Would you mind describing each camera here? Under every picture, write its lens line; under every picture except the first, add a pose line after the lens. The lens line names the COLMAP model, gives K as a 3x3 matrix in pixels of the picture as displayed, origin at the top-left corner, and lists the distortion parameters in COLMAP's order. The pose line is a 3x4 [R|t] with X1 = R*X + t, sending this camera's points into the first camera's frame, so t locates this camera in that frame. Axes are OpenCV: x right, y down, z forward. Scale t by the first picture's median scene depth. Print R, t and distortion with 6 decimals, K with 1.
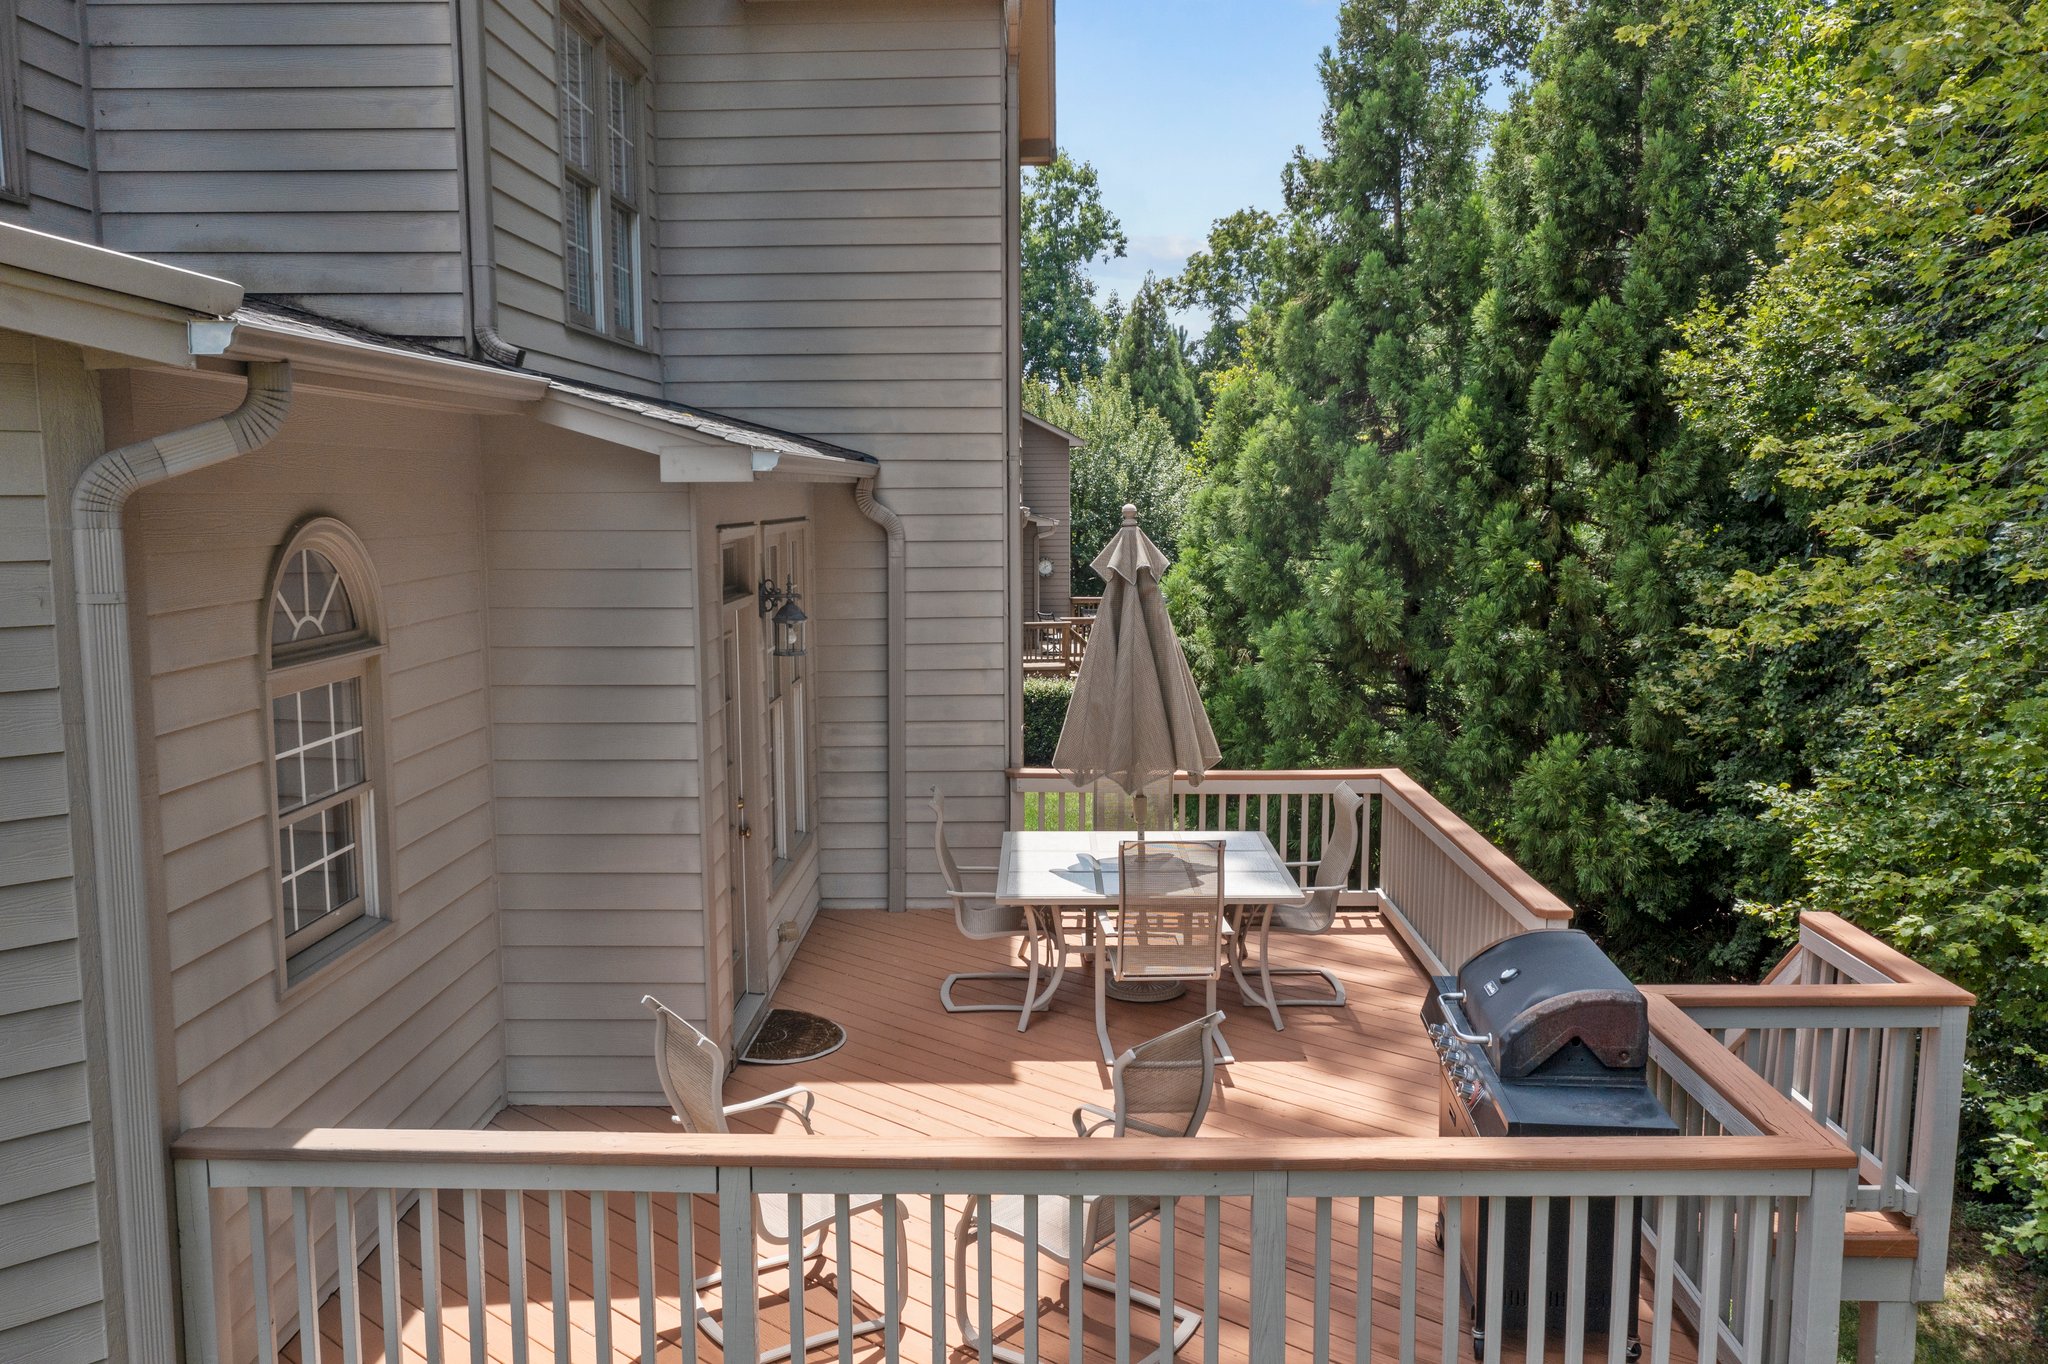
lens RADIAL K [[1617.2, 0, 1023.9], [0, 1617.2, 688.0], [0, 0, 1]] dist [-0.007767, 0.003906]
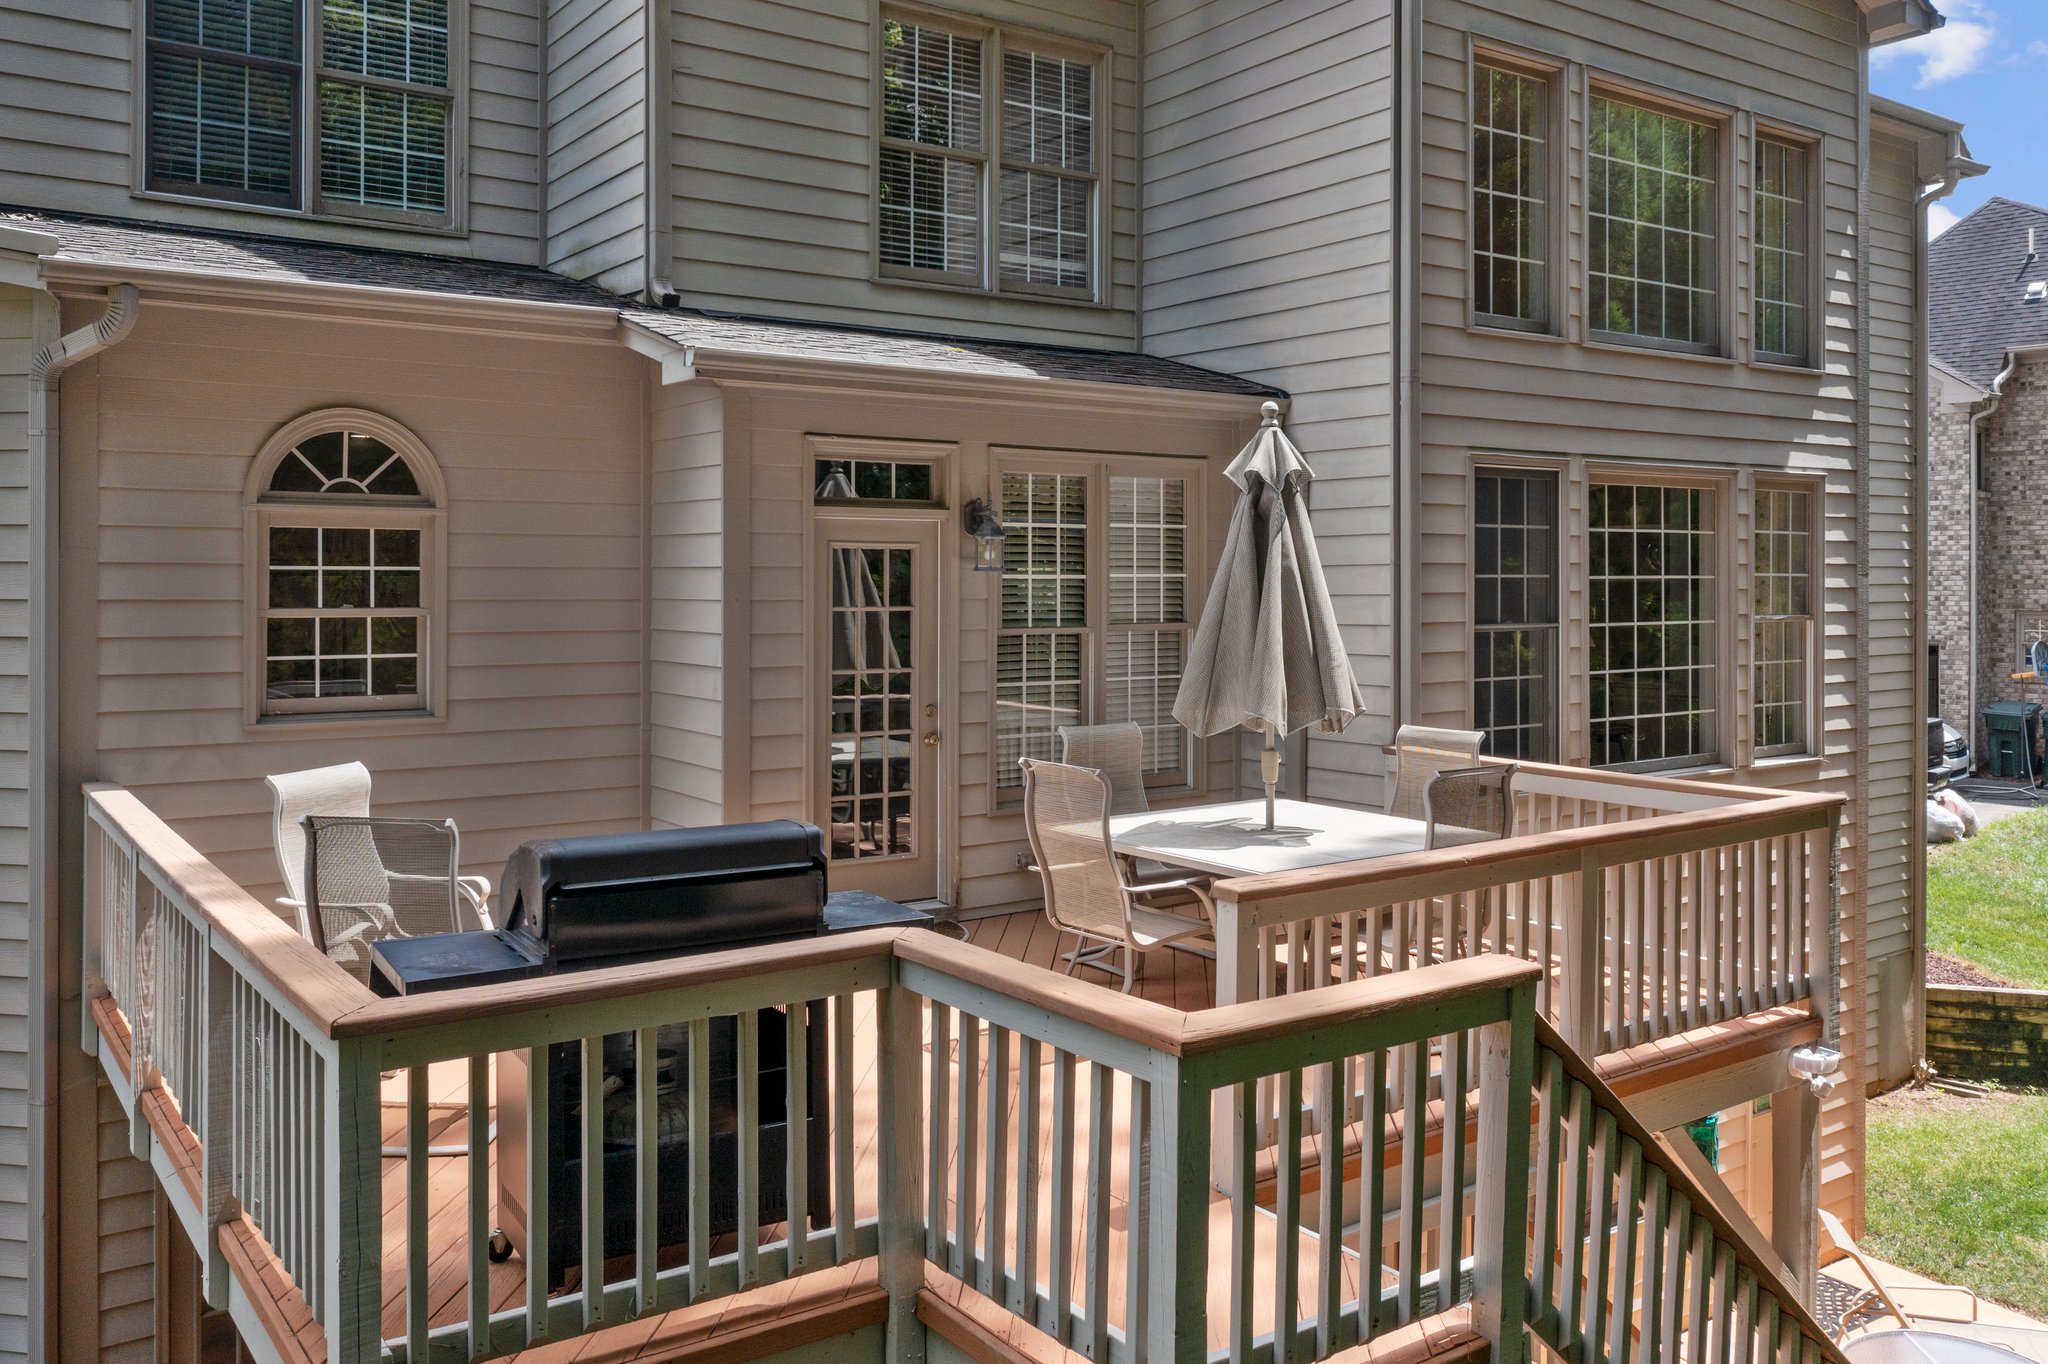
lens RADIAL K [[1637.8, 0, 1024.0], [0, 1637.8, 682.0], [0, 0, 1]] dist [-0.001582, 0.006732]
pose [[0.604478, 0.048604, -0.795138, 0.342219], [-0.097252, 0.995174, -0.013101, 0.030221], [0.790664, 0.085248, 0.606287, 0.191983]]
